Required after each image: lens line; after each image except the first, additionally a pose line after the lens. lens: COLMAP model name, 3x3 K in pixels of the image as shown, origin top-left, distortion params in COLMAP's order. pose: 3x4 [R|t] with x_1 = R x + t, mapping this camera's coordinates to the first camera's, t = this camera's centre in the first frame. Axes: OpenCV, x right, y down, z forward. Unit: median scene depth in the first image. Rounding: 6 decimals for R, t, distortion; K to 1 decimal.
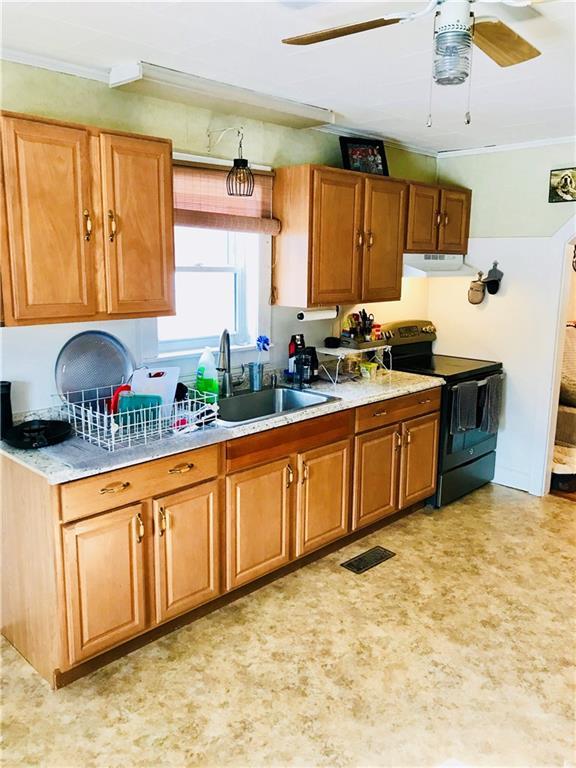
lens RADIAL K [[625.0, 0, 287.0], [0, 625.0, 382.7], [0, 0, 1]] dist [0.015680, 0.008116]
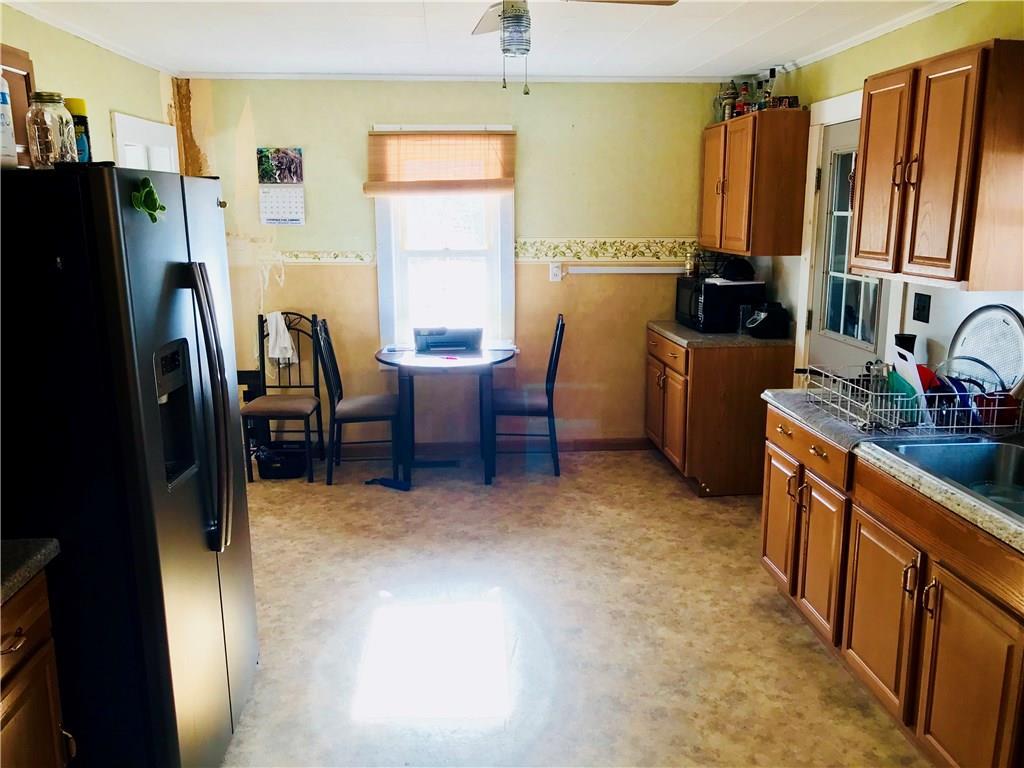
lens RADIAL K [[833.3, 0, 511.3], [0, 833.3, 384.5], [0, 0, 1]] dist [0.015680, 0.008116]
pose [[-0.657583, 0.150341, -0.738229, 0.957830], [-0.144416, 0.936561, 0.319371, -0.263325], [0.739411, 0.316625, -0.594154, 1.336850]]
